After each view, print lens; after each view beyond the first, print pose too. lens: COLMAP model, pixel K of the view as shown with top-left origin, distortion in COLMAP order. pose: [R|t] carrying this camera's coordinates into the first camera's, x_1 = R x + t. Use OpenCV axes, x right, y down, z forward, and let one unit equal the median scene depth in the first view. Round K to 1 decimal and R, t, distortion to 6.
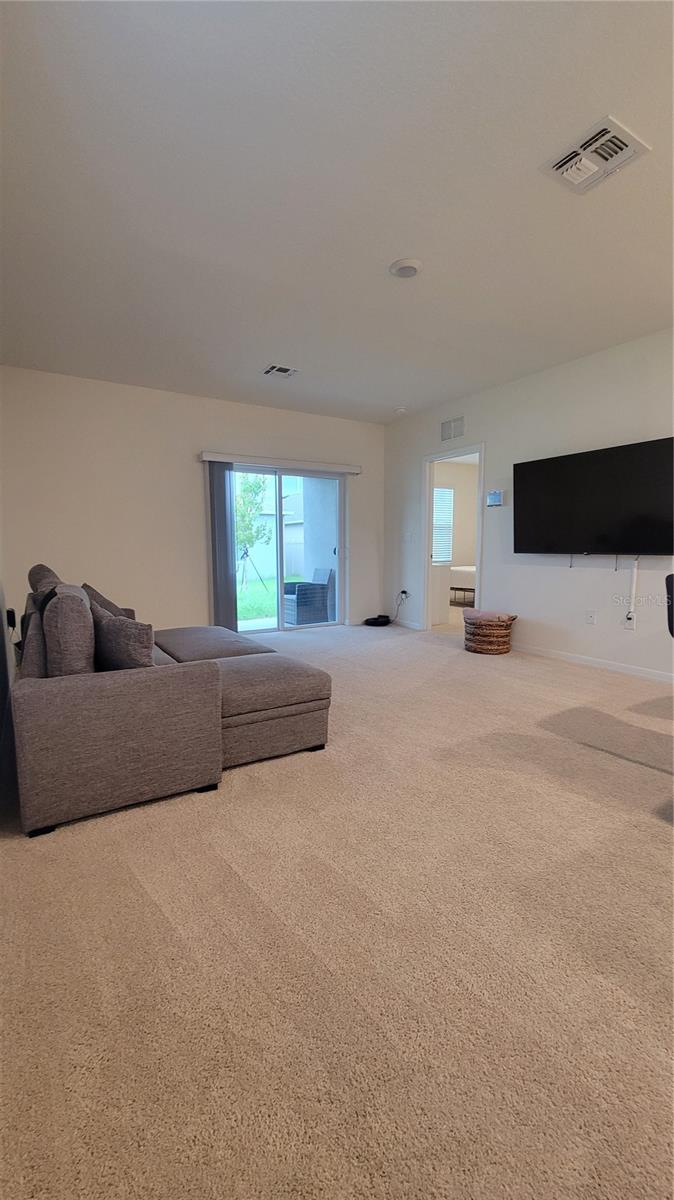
lens RADIAL K [[487.7, 0, 336.7], [0, 487.7, 607.4], [0, 0, 1]] dist [0.004230, 0.000179]
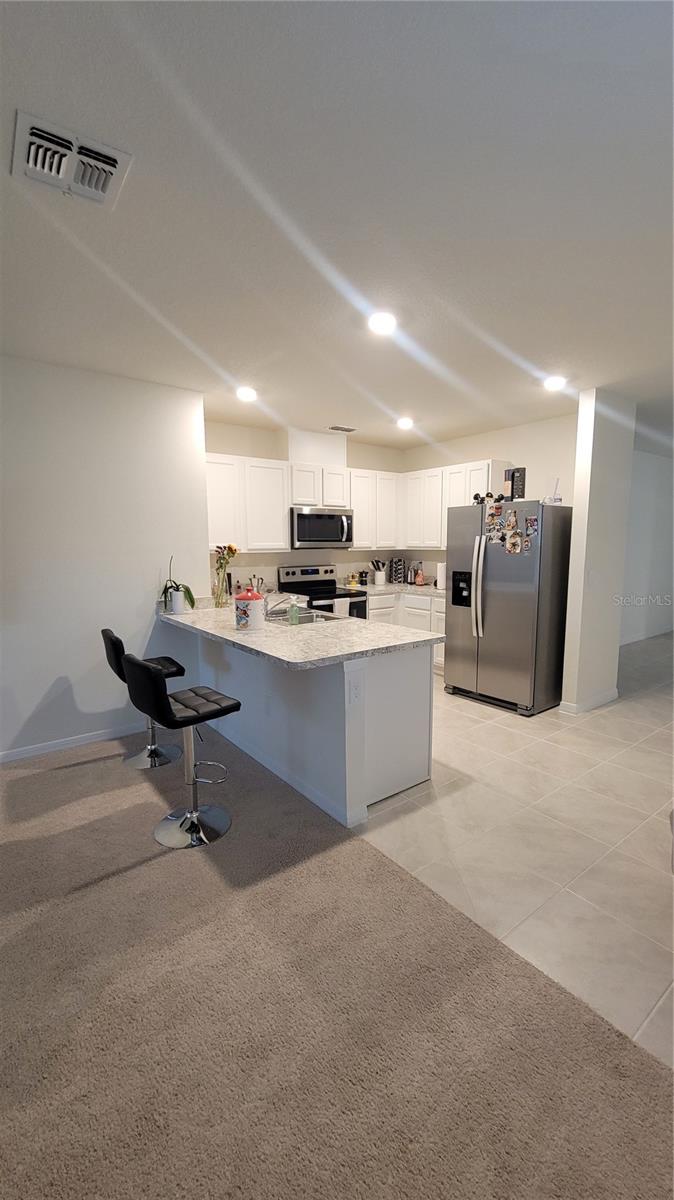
lens RADIAL K [[487.7, 0, 338.2], [0, 487.7, 602.2], [0, 0, 1]] dist [0.004230, 0.000179]
pose [[-0.094600, -0.120244, 0.988227, -0.263194], [0.139045, 0.981352, 0.132717, -0.224551], [-0.985757, 0.149963, -0.076116, 0.569987]]
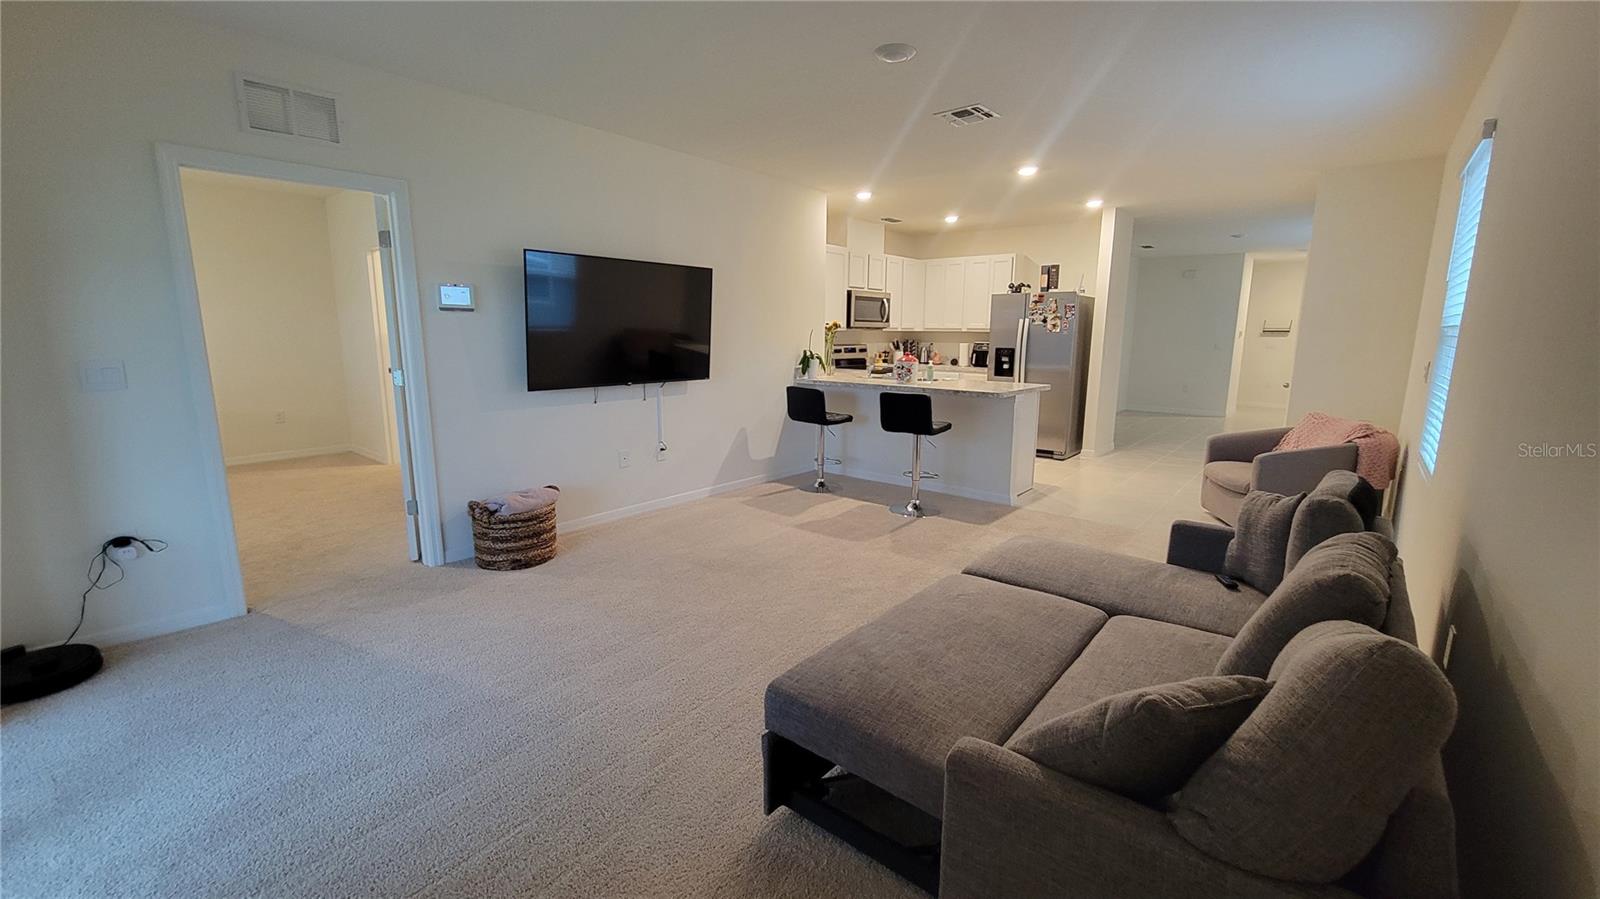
lens RADIAL K [[650.3, 0, 800.0], [0, 650.3, 444.0], [0, 0, 1]] dist [0.004230, 0.000179]
pose [[-0.315231, -0.162776, 0.934951, -0.980026], [0.118422, 0.970733, 0.208934, -0.327496], [-0.941597, 0.176581, -0.286729, 1.676142]]
